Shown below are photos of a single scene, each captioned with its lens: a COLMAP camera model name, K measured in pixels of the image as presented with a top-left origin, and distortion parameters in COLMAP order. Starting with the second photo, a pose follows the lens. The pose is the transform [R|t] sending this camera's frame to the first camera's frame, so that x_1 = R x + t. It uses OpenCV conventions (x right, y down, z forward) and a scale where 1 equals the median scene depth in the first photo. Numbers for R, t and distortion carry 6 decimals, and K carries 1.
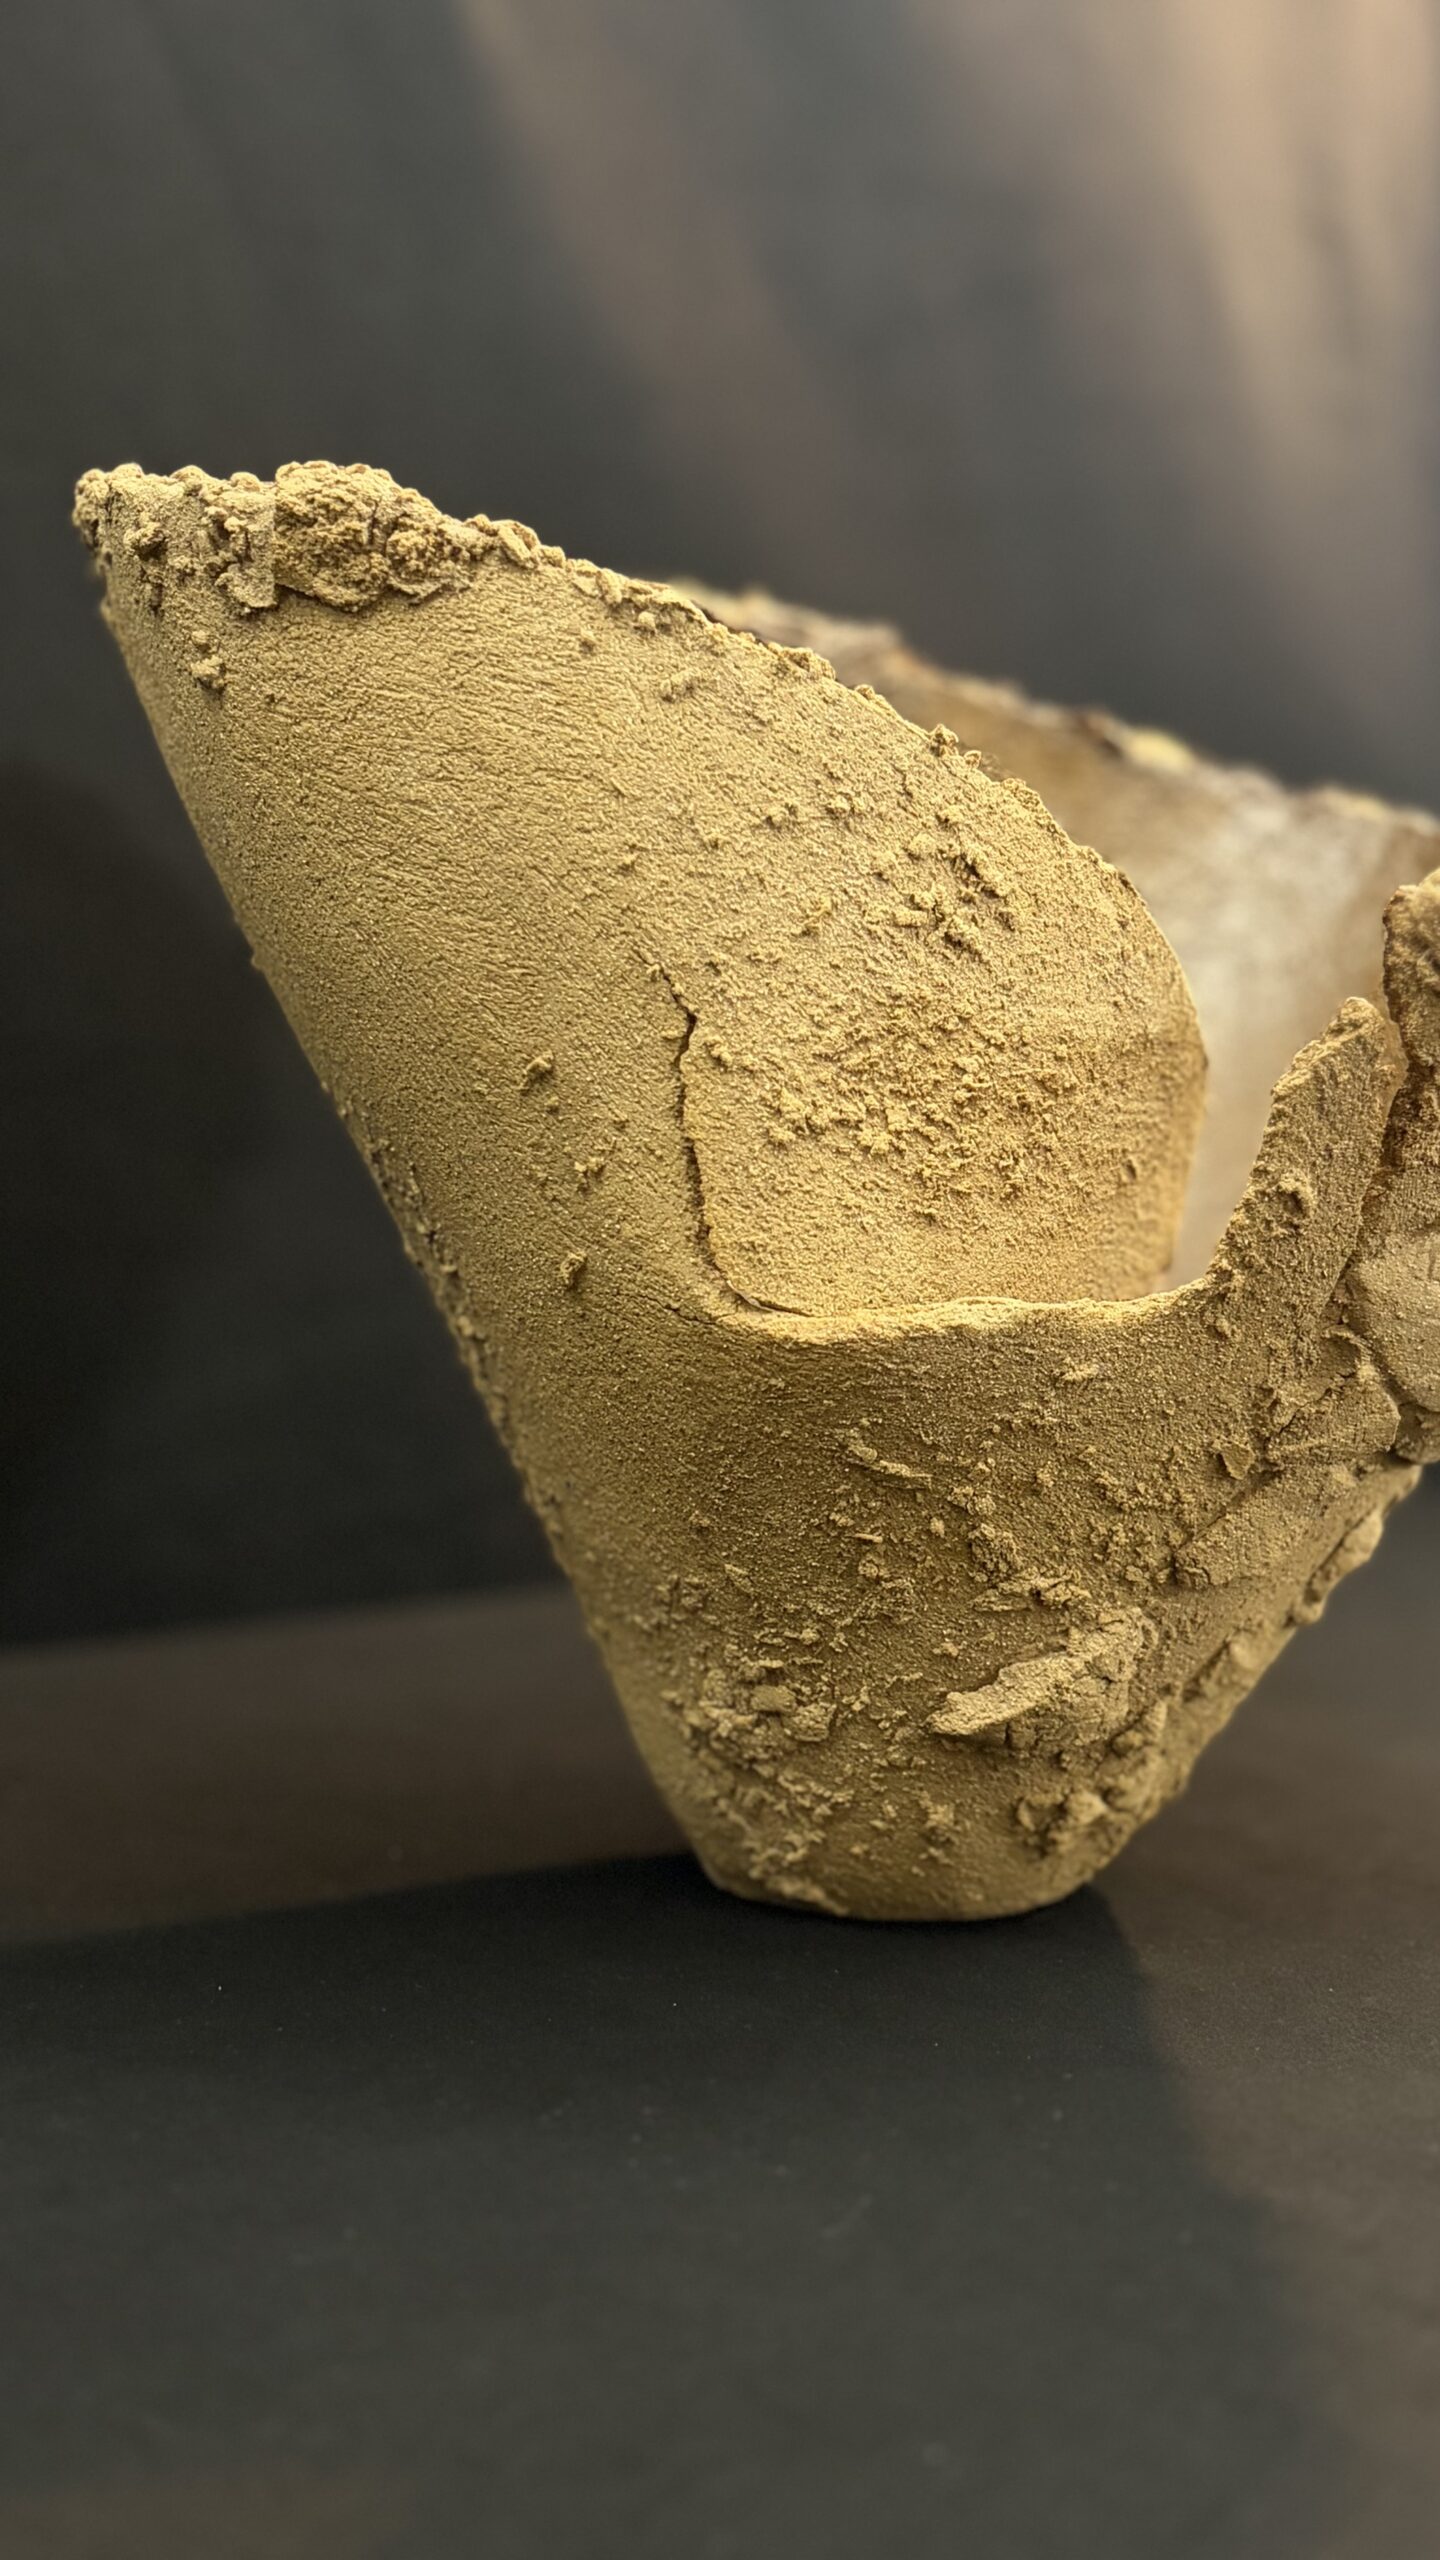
lens RADIAL K [[2841.7, 0, 702.0], [0, 2841.7, 1303.4], [0, 0, 1]] dist [0.158573, 0.000000]
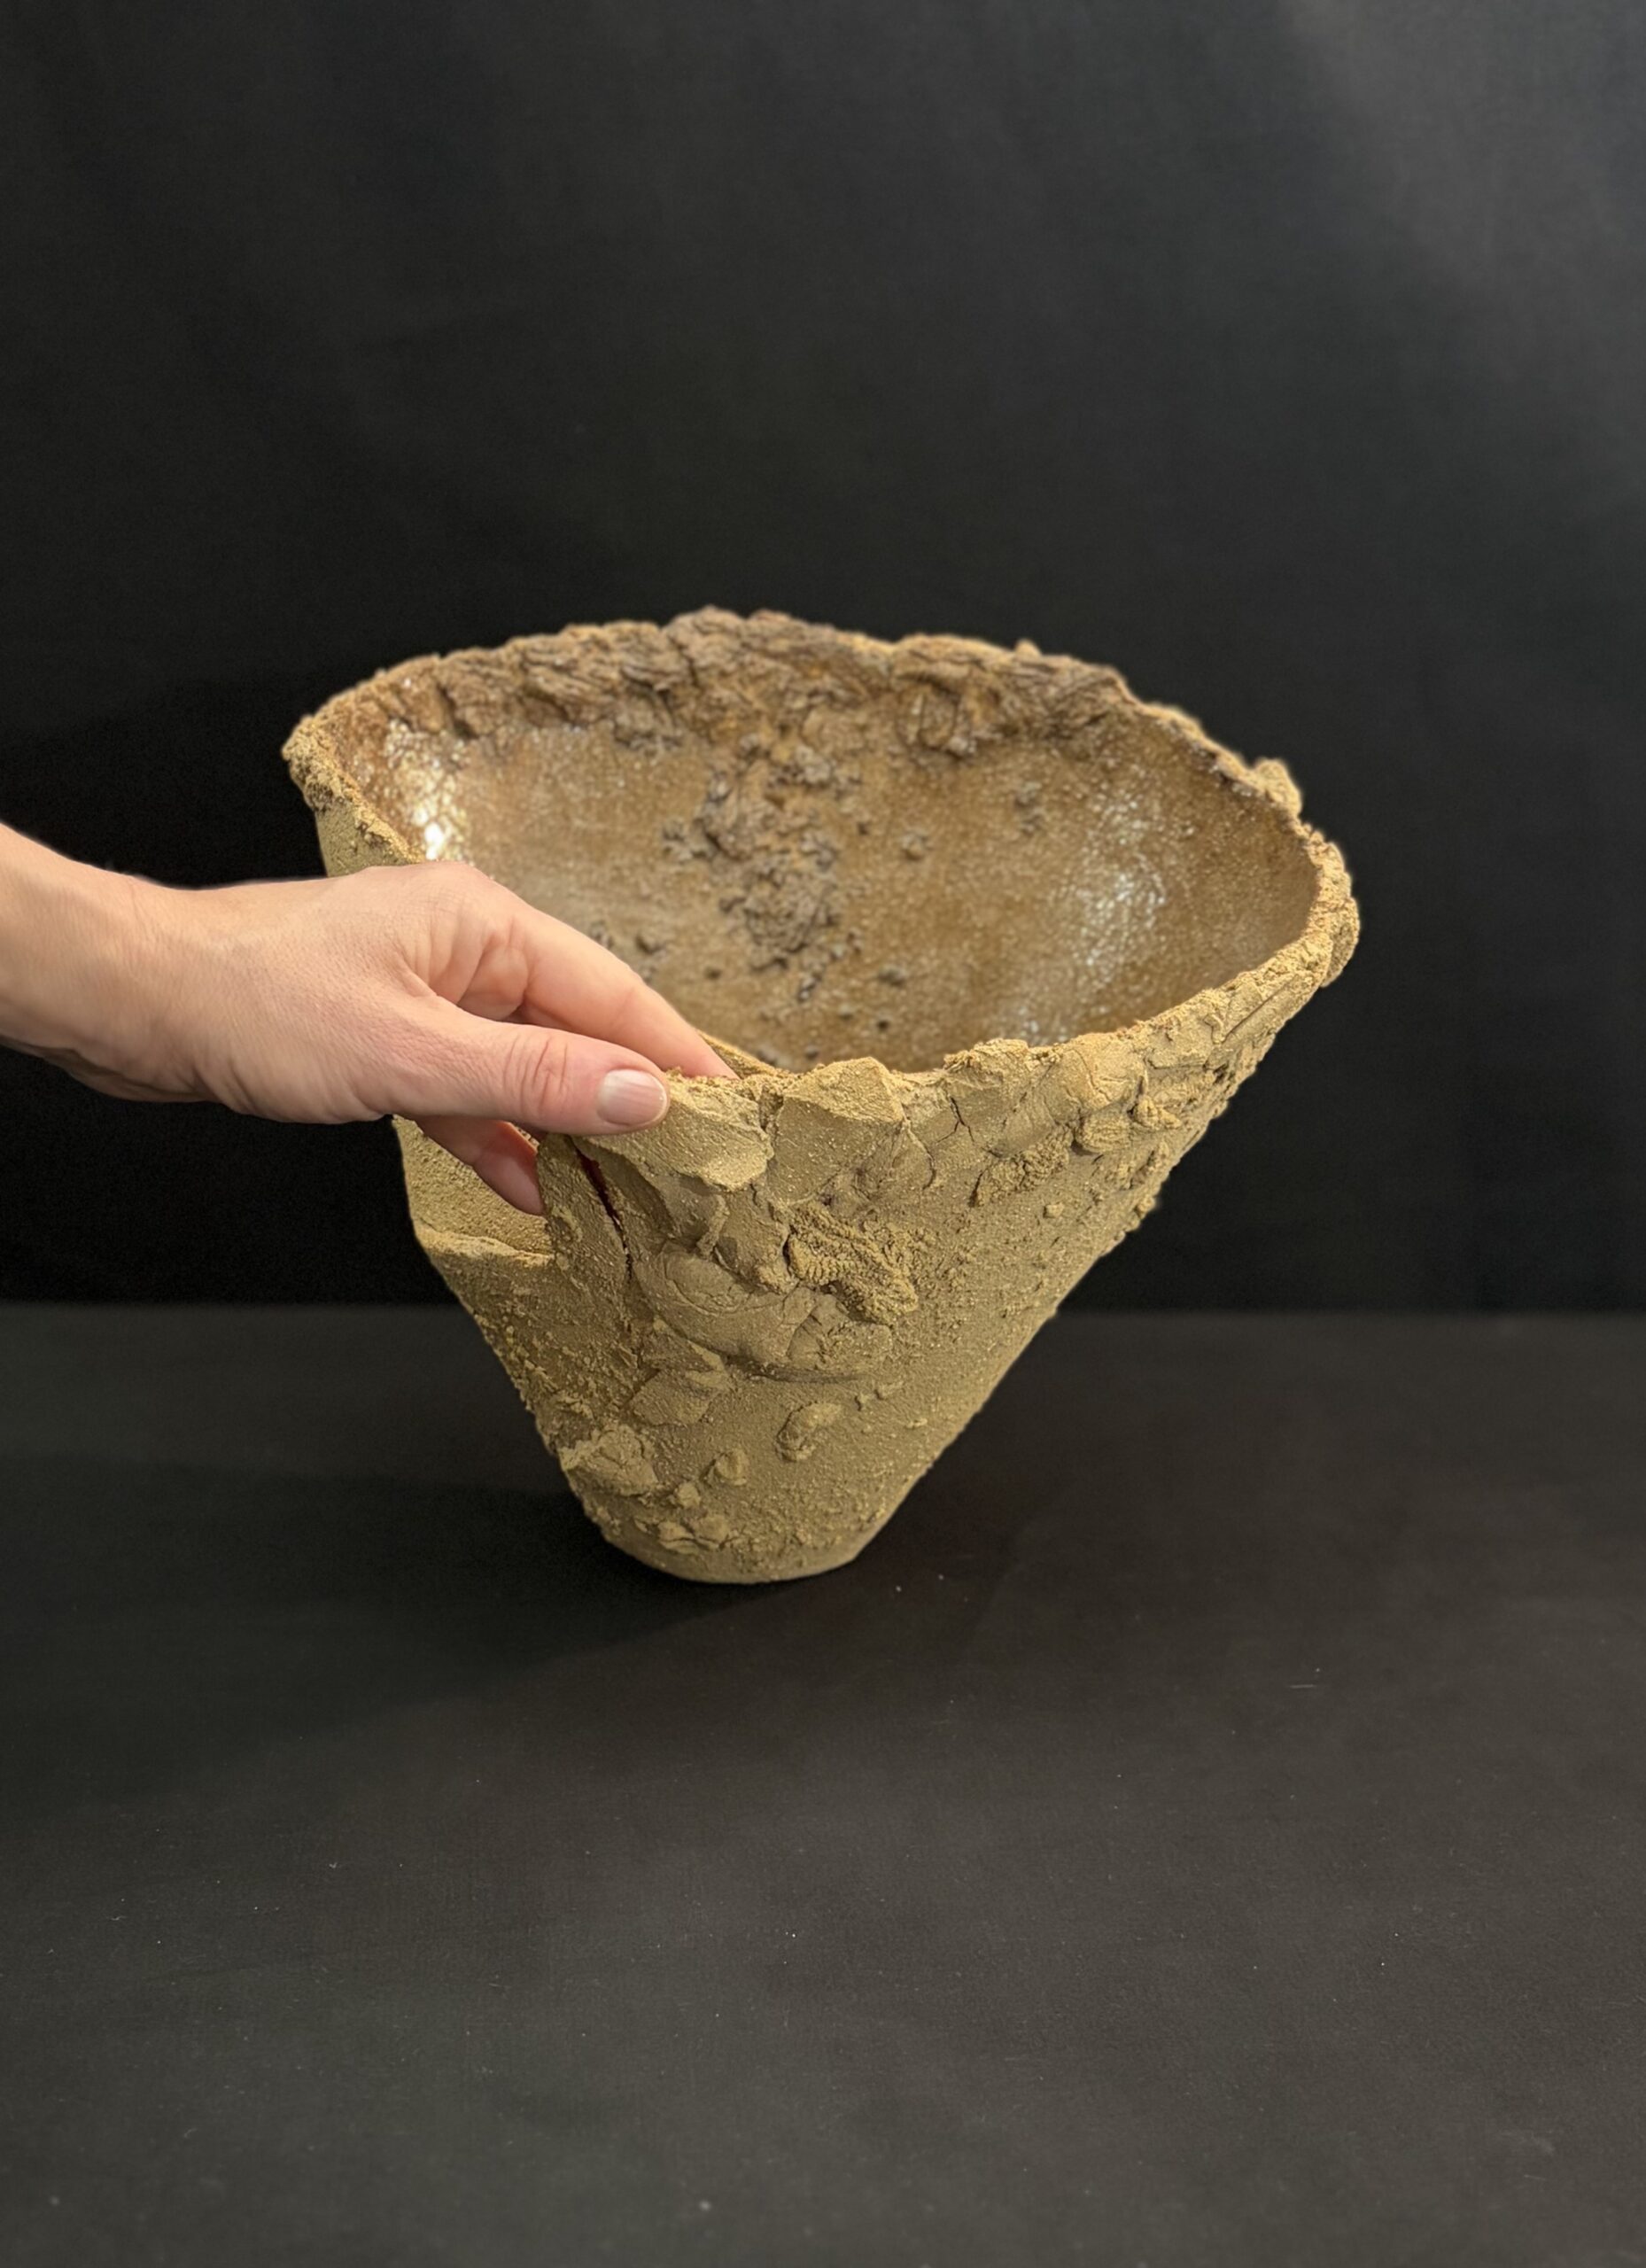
lens RADIAL K [[2911.9, 0, 819.7], [0, 2911.9, 1498.7], [0, 0, 1]] dist [0.113483, 0.000000]
pose [[0.631606, 0.263306, -0.729207, 1.597938], [-0.049731, 0.952384, 0.300817, -0.405573], [0.773693, -0.153733, 0.614627, 0.009186]]
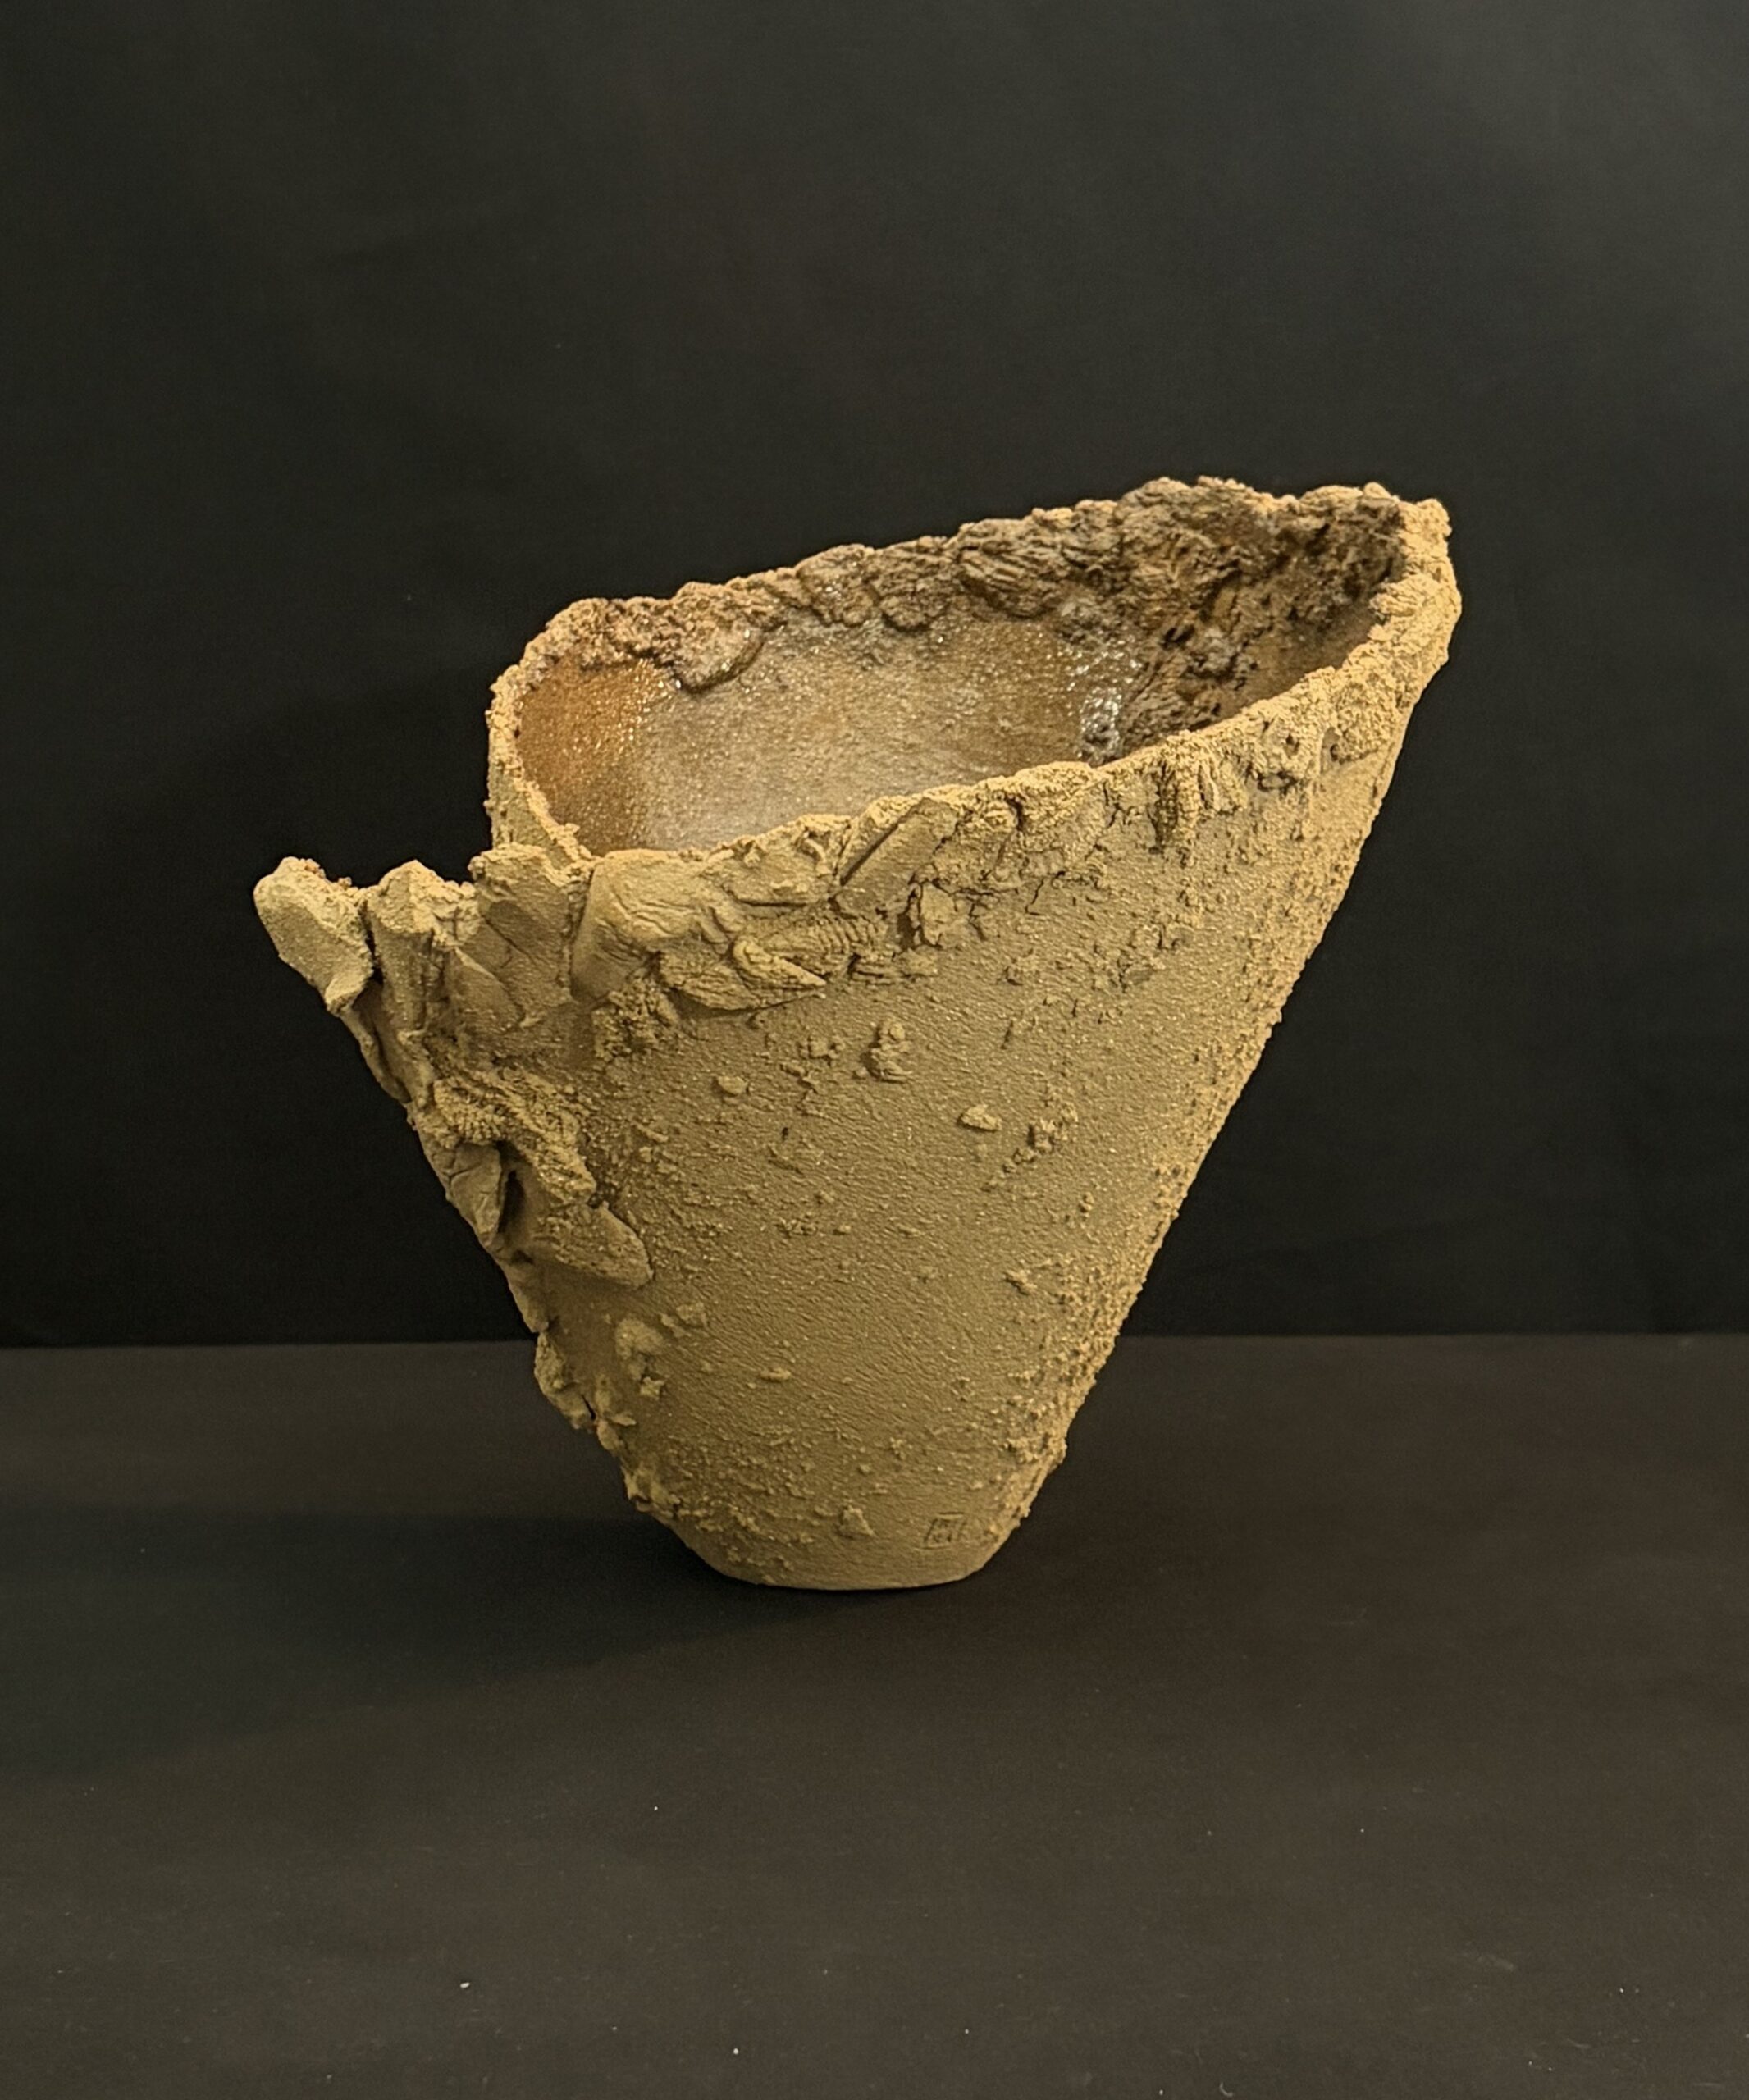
lens RADIAL K [[3774.0, 0, 871.2], [0, 3774.0, 1063.7], [0, 0, 1]] dist [0.180509, 0.000000]
pose [[-0.163634, 0.097406, -0.981701, 2.145709], [-0.029433, 0.994189, 0.103551, -0.255401], [0.986082, 0.045839, -0.159816, 1.556130]]
